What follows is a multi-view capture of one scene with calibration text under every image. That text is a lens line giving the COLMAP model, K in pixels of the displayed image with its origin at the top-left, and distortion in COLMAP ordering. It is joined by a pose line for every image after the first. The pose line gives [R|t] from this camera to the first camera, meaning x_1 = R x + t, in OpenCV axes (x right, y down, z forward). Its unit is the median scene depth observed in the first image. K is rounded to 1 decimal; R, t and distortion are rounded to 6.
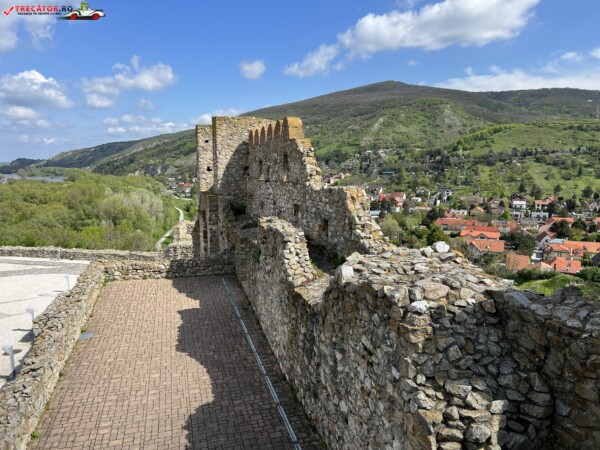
lens RADIAL K [[449.9, 0, 293.1], [0, 449.9, 221.3], [0, 0, 1]] dist [0.056432, -0.063730]
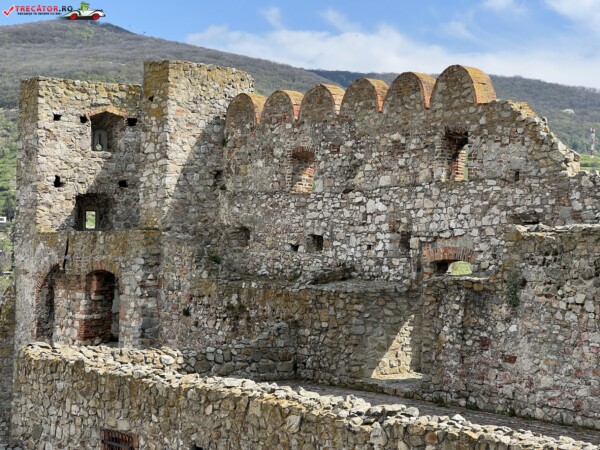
lens RADIAL K [[1328.1, 0, 306.5], [0, 1328.1, 199.5], [0, 0, 1]] dist [0.136655, 0.000000]
pose [[0.924656, 0.042163, 0.378462, -0.532001], [0.020904, 0.986733, -0.161001, 0.125746], [-0.380229, 0.156782, 0.911507, -0.256923]]
